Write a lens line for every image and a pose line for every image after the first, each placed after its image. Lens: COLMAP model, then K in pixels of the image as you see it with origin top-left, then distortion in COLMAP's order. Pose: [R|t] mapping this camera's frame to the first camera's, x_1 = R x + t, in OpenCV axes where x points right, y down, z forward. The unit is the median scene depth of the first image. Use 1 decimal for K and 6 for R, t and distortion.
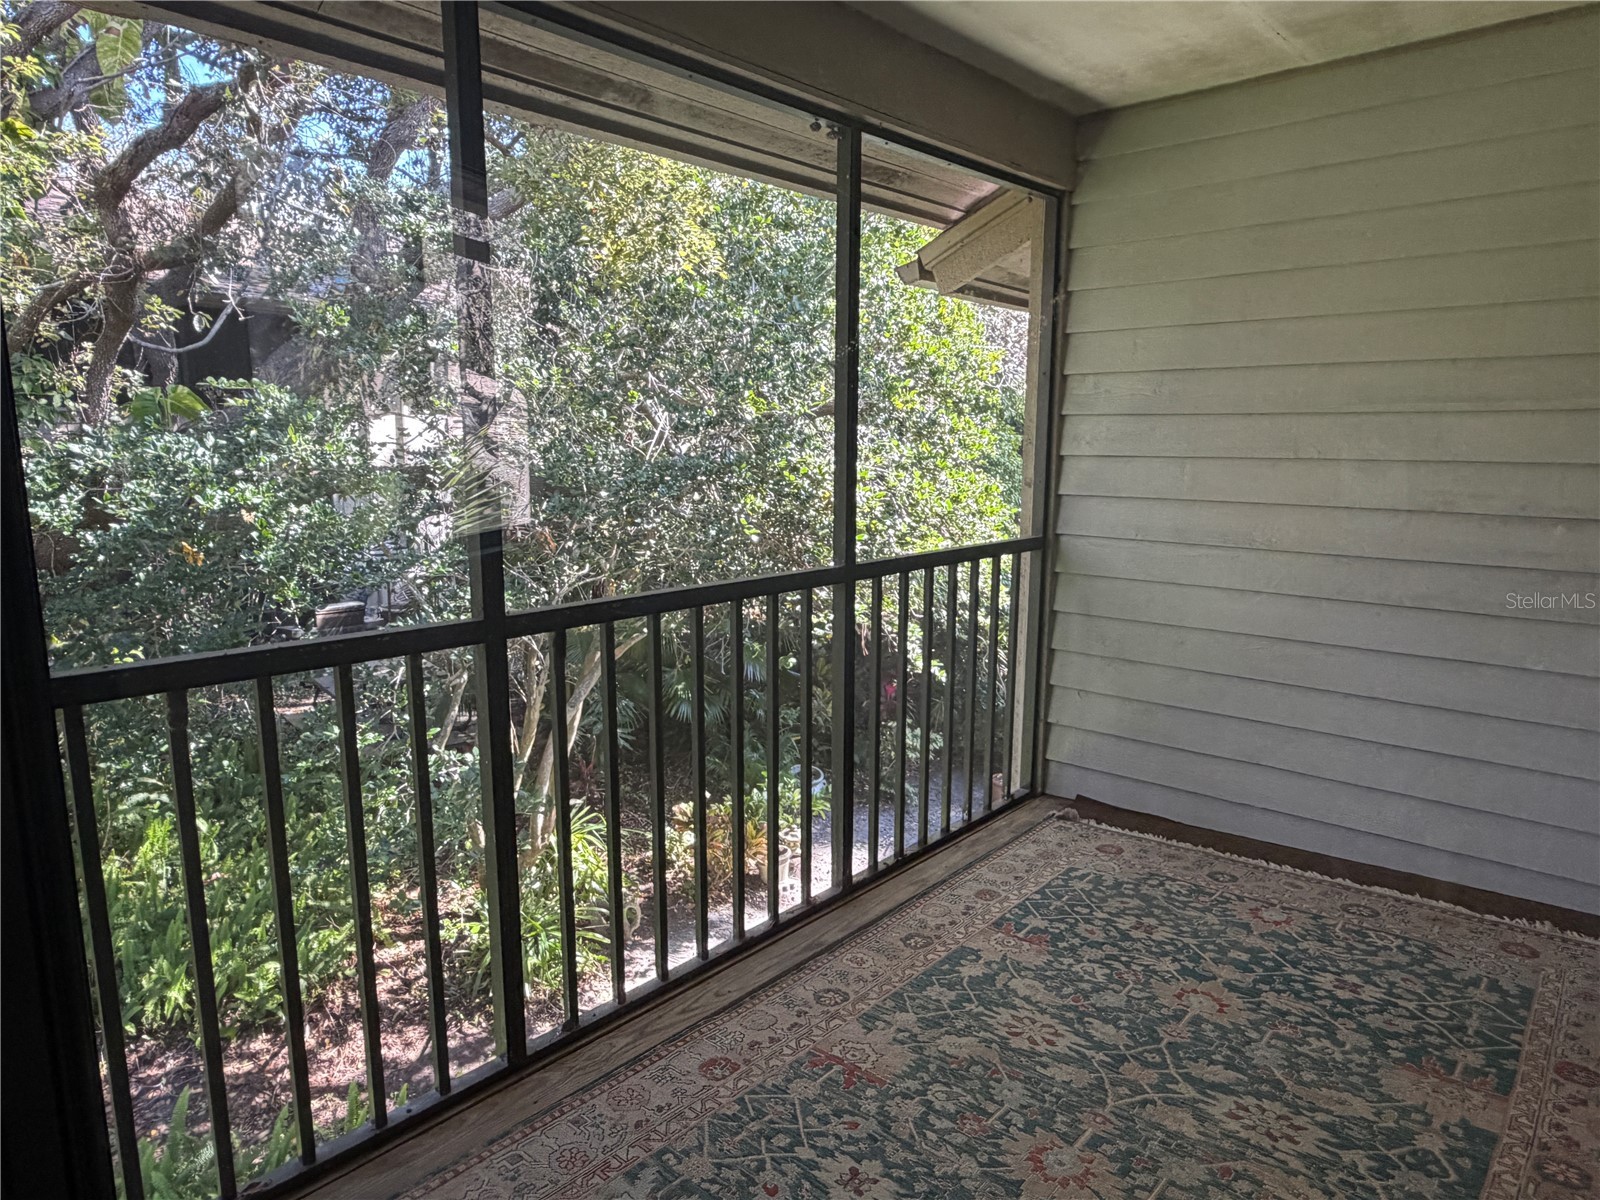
lens RADIAL K [[1003.9, 0, 790.3], [0, 1003.9, 612.4], [0, 0, 1]] dist [-0.007480, 0.004180]
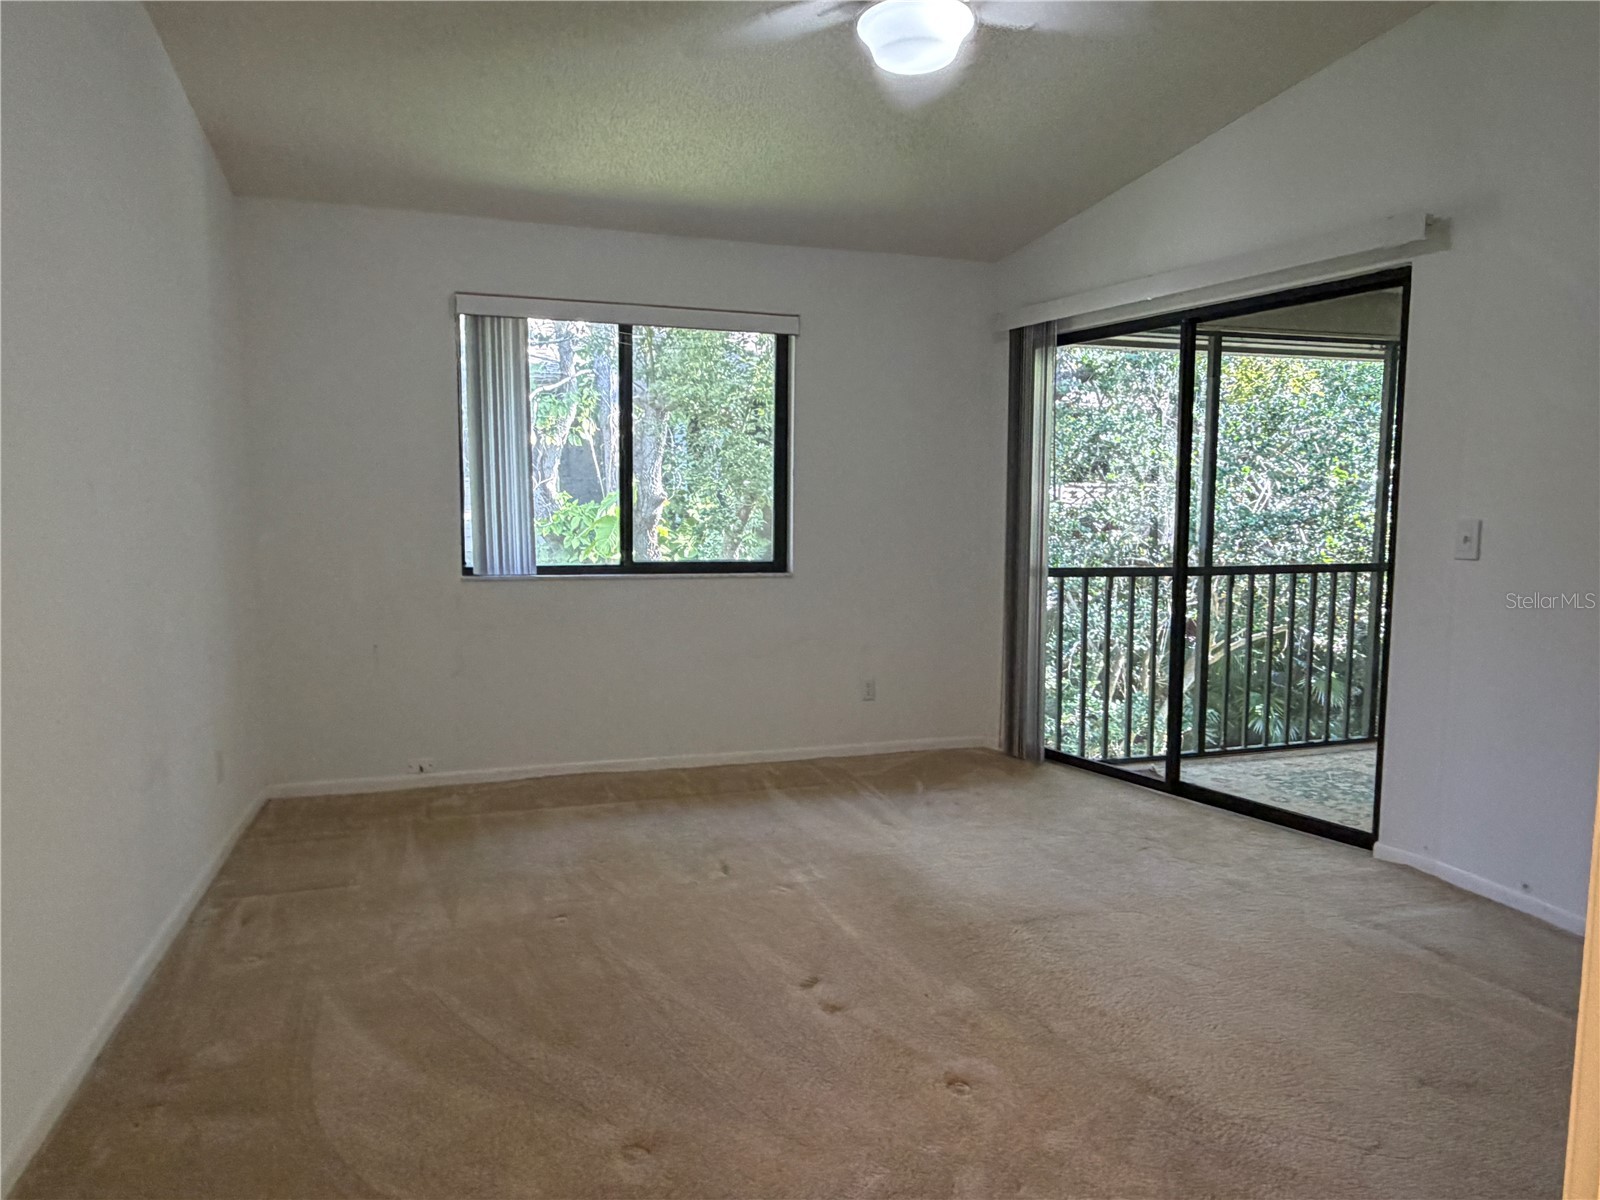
lens RADIAL K [[1003.9, 0, 811.9], [0, 1003.9, 600.3], [0, 0, 1]] dist [-0.007480, 0.004180]
pose [[0.864191, 0.050103, -0.500664, 0.068643], [-0.087354, 0.994860, -0.051221, 0.182582], [0.495524, 0.087999, 0.864125, -0.996117]]
